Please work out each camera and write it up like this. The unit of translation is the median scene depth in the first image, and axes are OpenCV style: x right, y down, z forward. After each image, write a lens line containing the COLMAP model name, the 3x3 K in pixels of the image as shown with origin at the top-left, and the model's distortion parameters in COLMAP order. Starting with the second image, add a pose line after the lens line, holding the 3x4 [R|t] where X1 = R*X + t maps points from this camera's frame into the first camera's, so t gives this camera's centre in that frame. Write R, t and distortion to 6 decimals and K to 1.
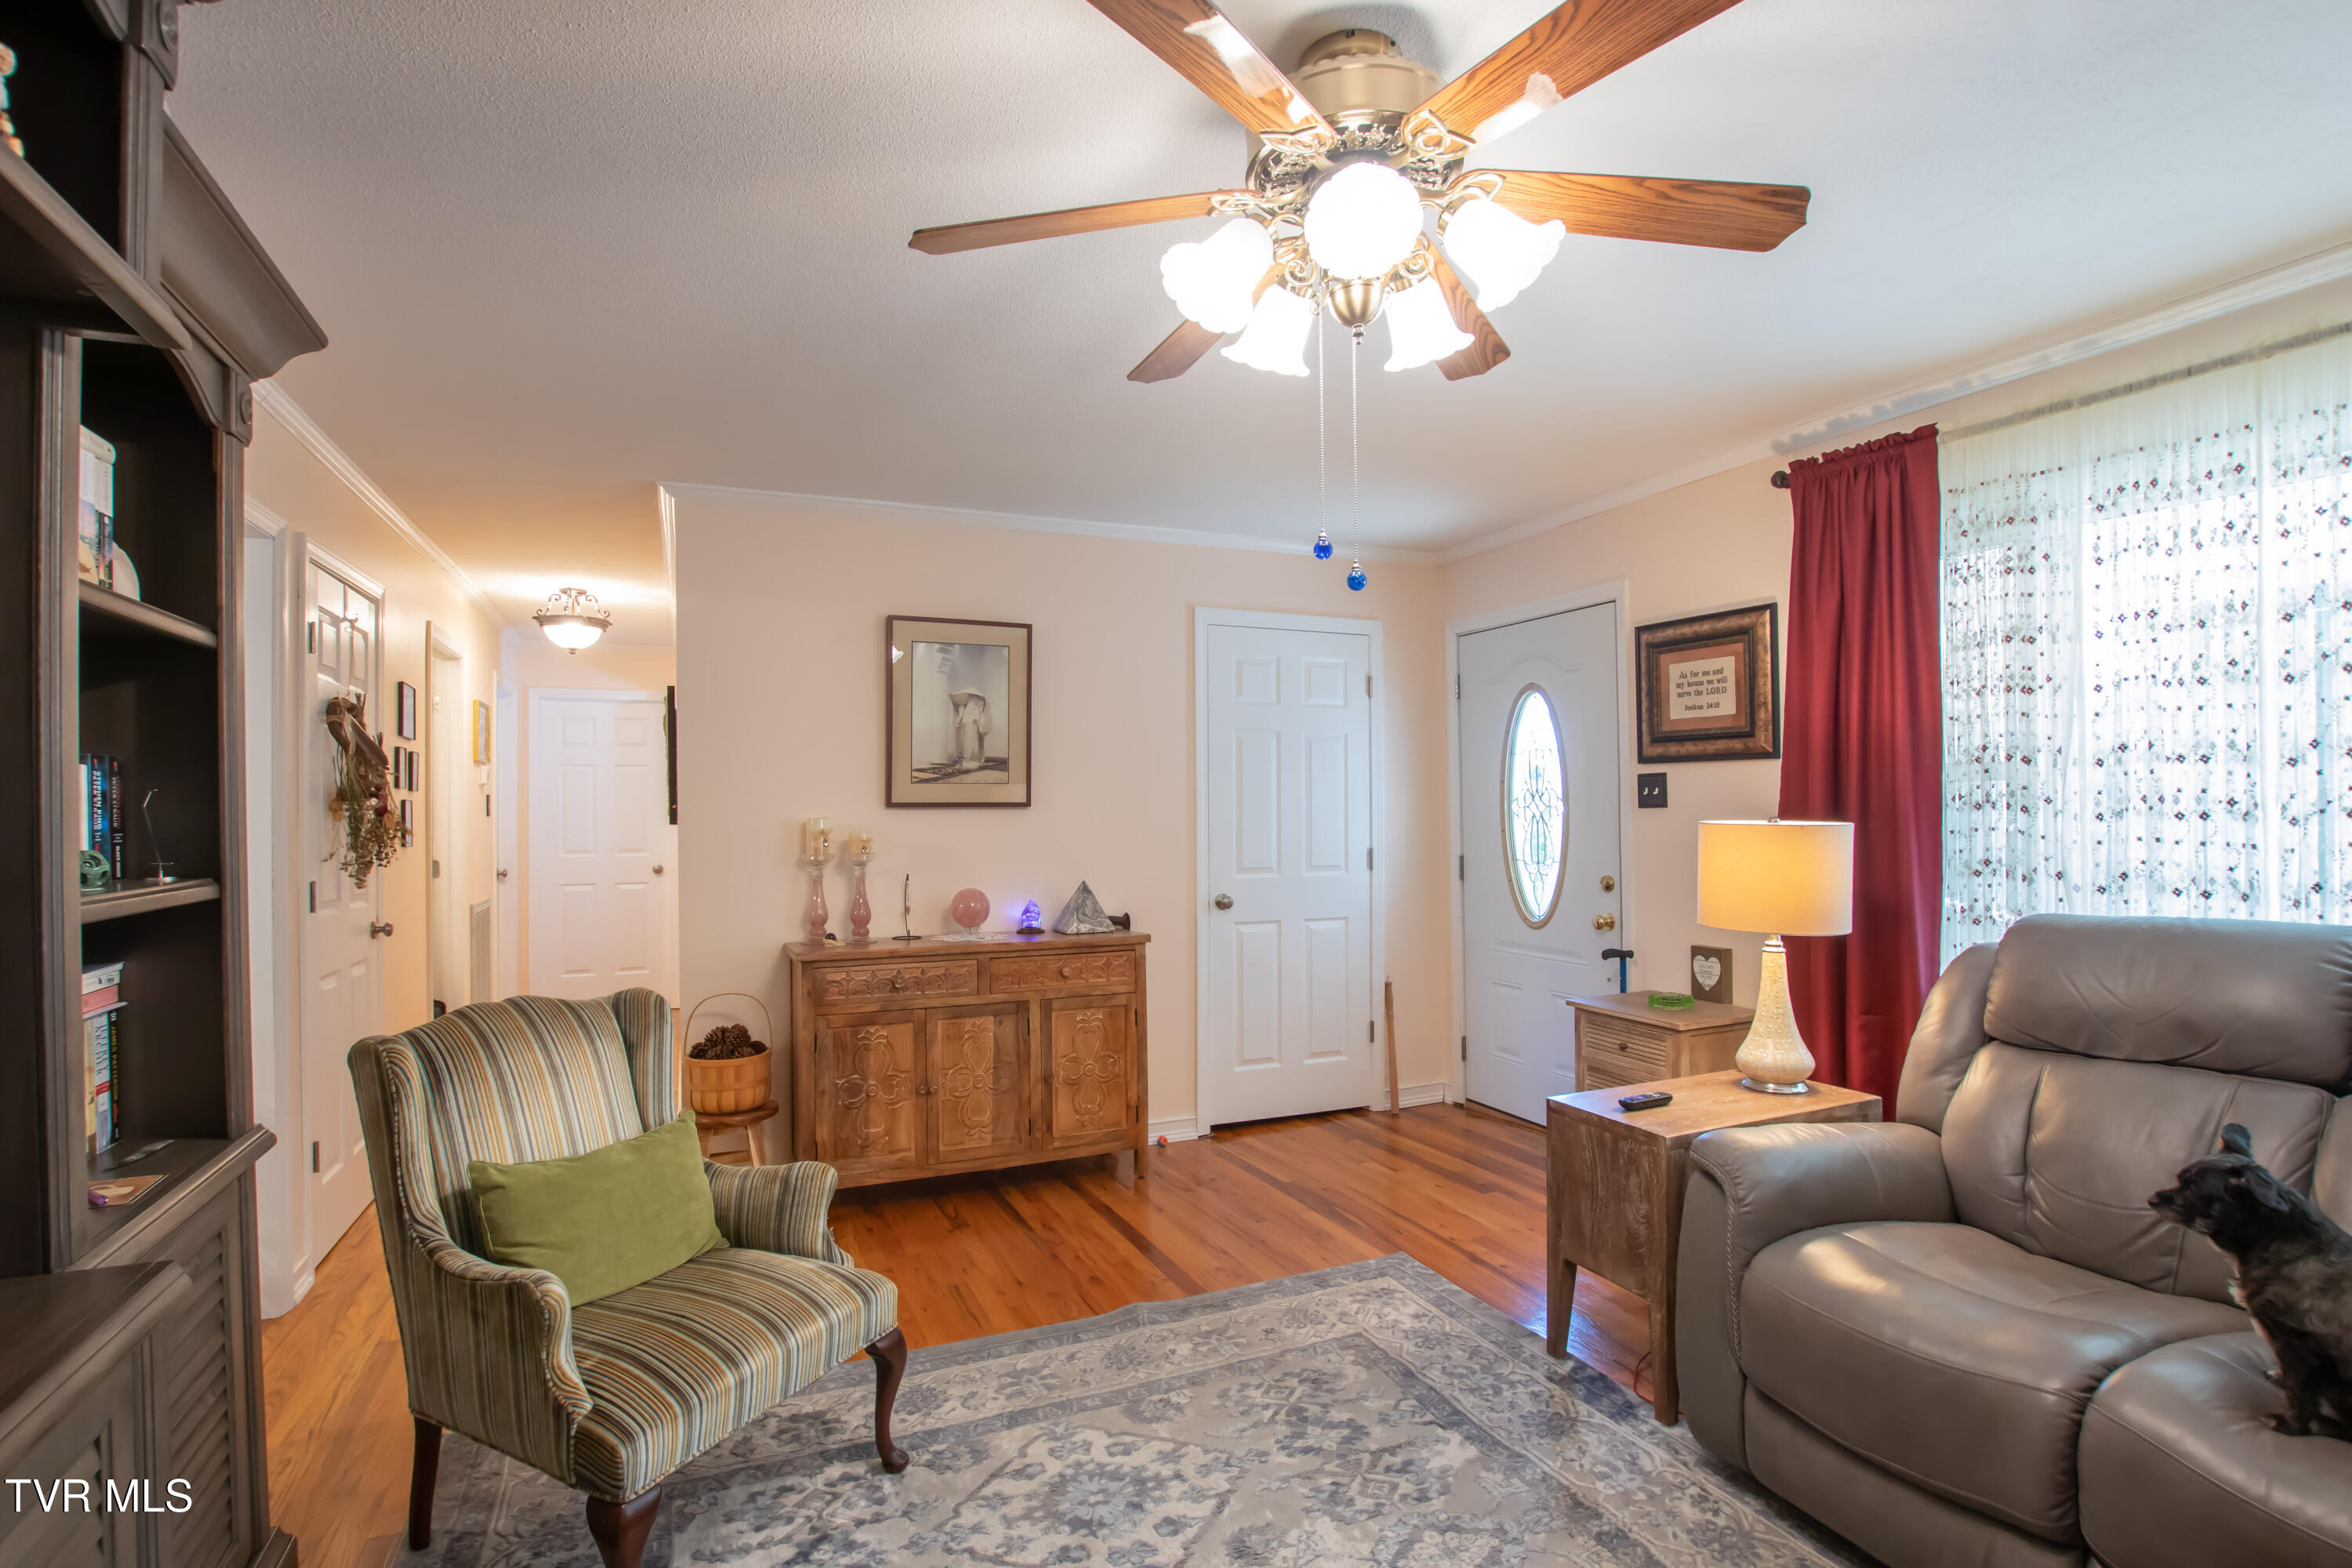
lens RADIAL K [[1106.8, 0, 1175.1], [0, 1106.8, 797.2], [0, 0, 1]] dist [0.002710, -0.002367]
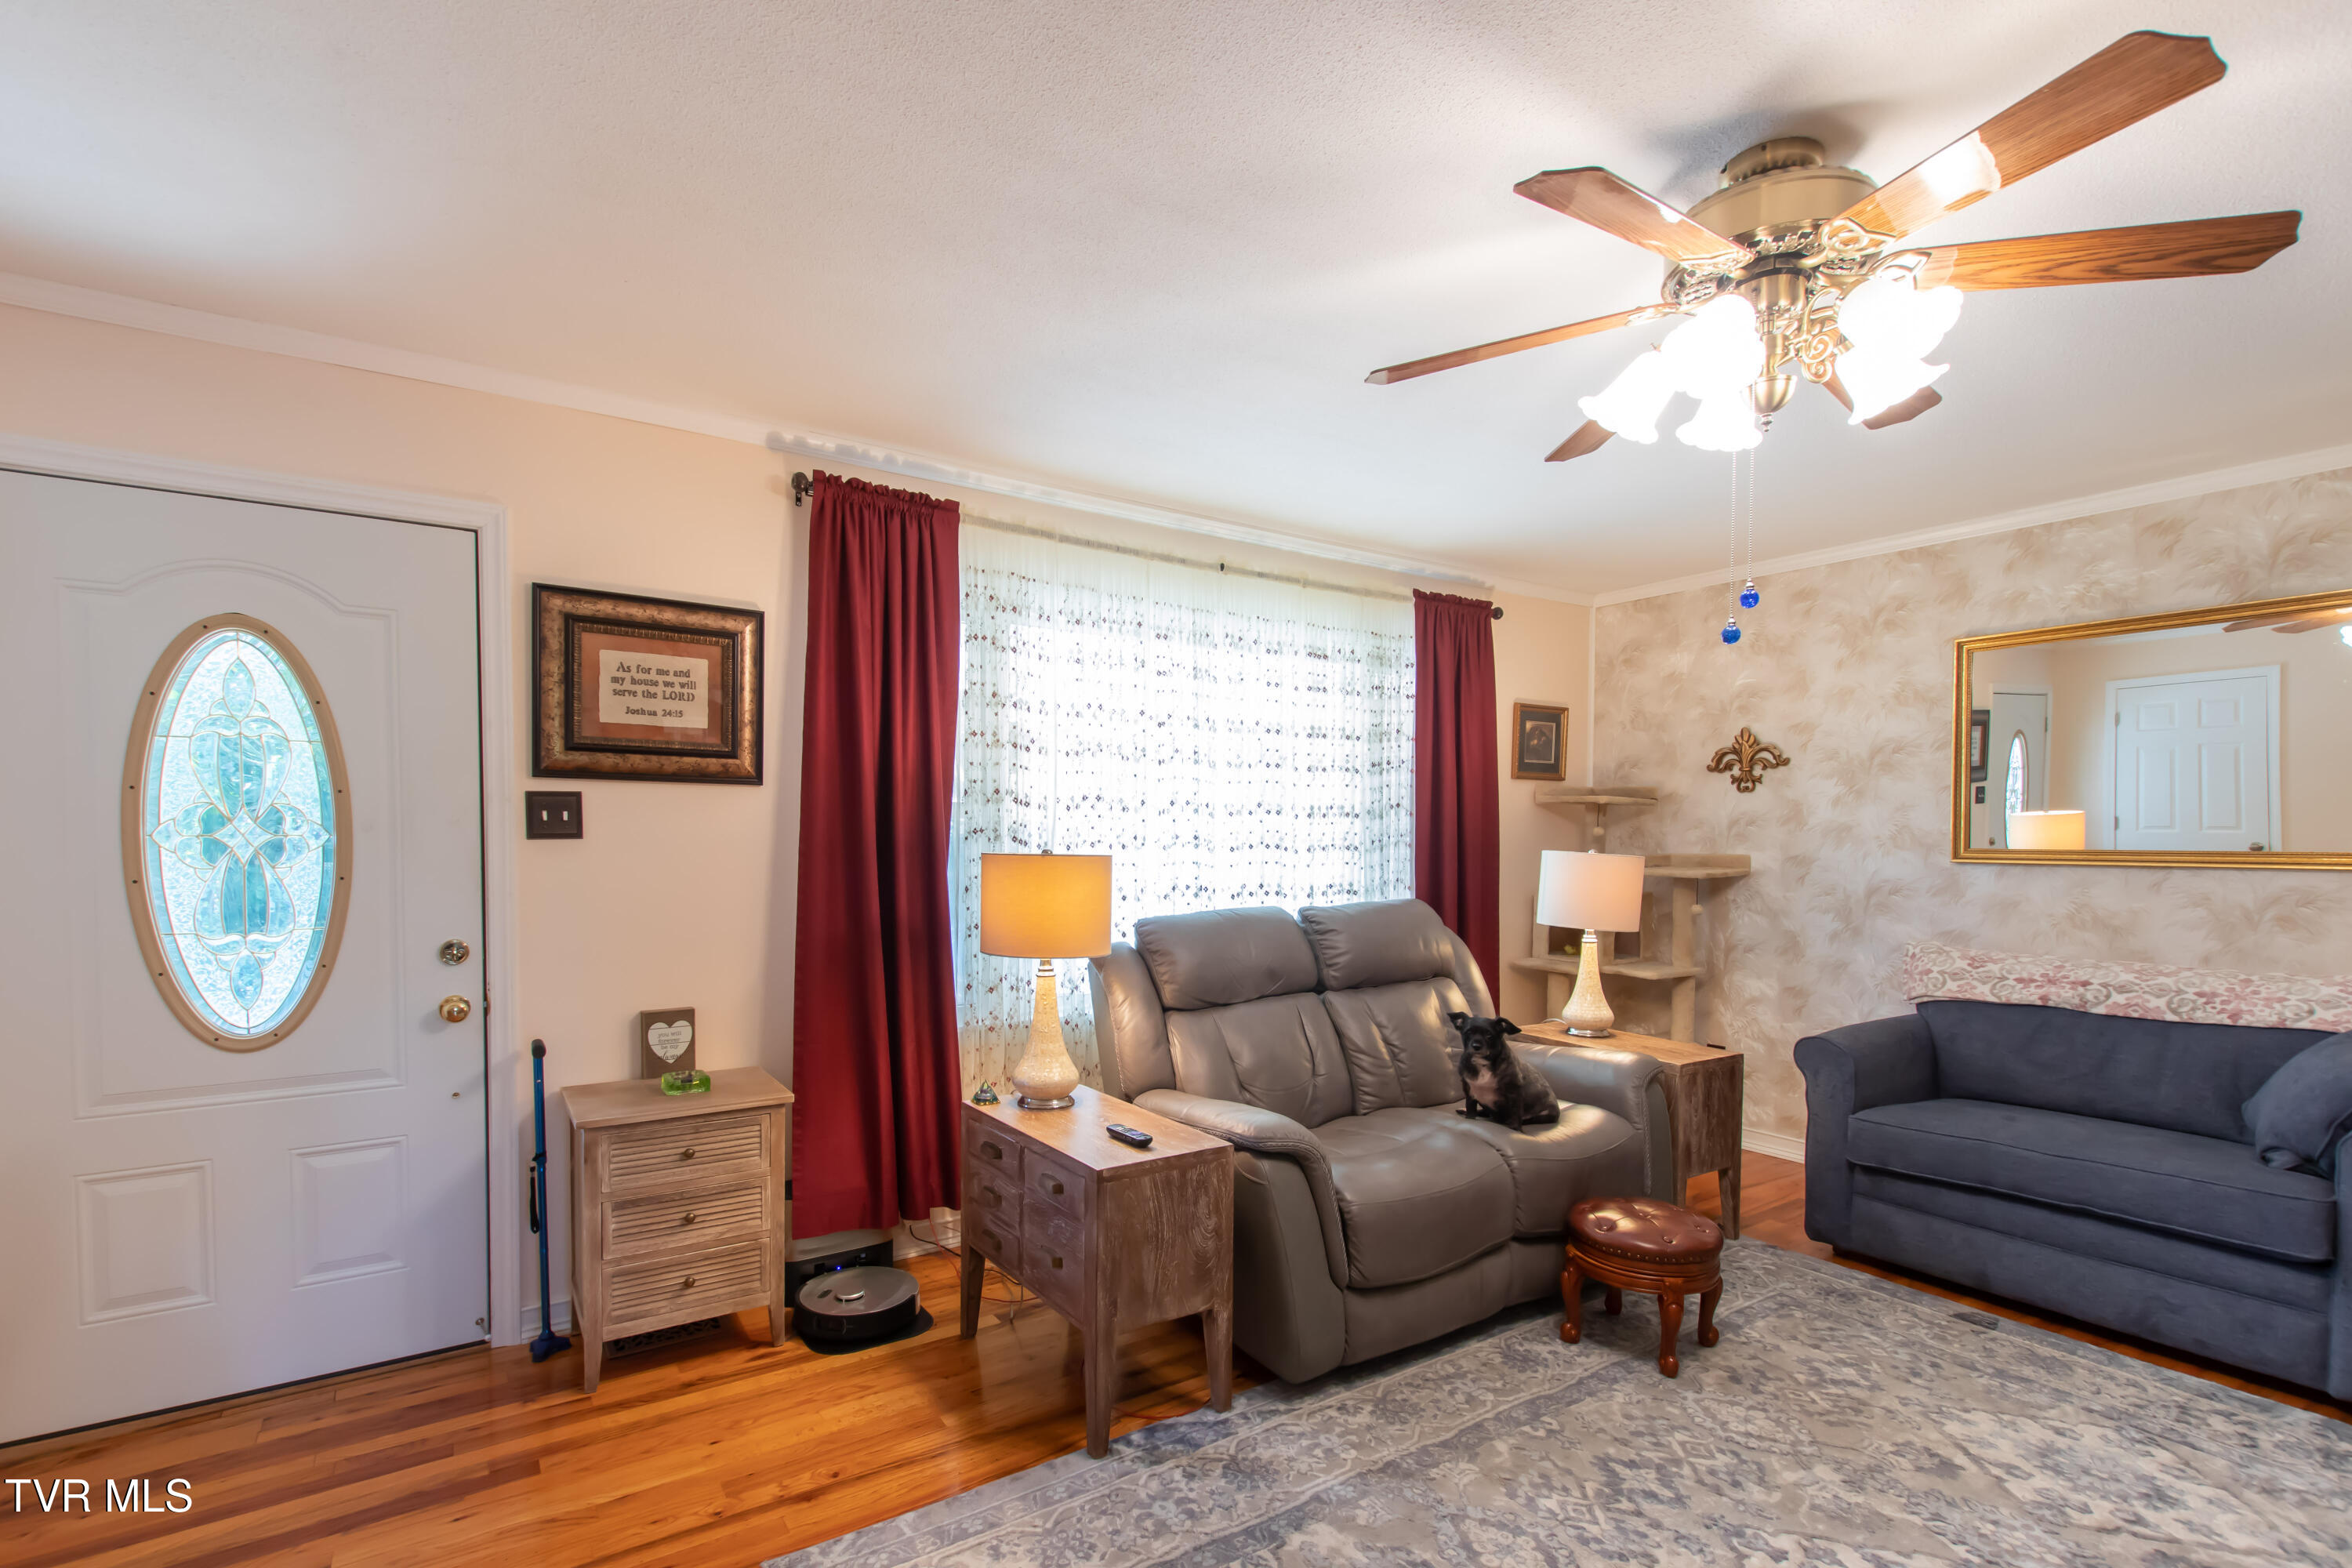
lens RADIAL K [[1106.8, 0, 1146.9], [0, 1106.8, 859.8], [0, 0, 1]] dist [0.002710, -0.002367]
pose [[-0.158923, -0.013705, 0.987196, -0.377157], [-0.010513, 0.999870, 0.012188, 0.011259], [-0.987235, -0.008441, -0.159047, 0.785574]]
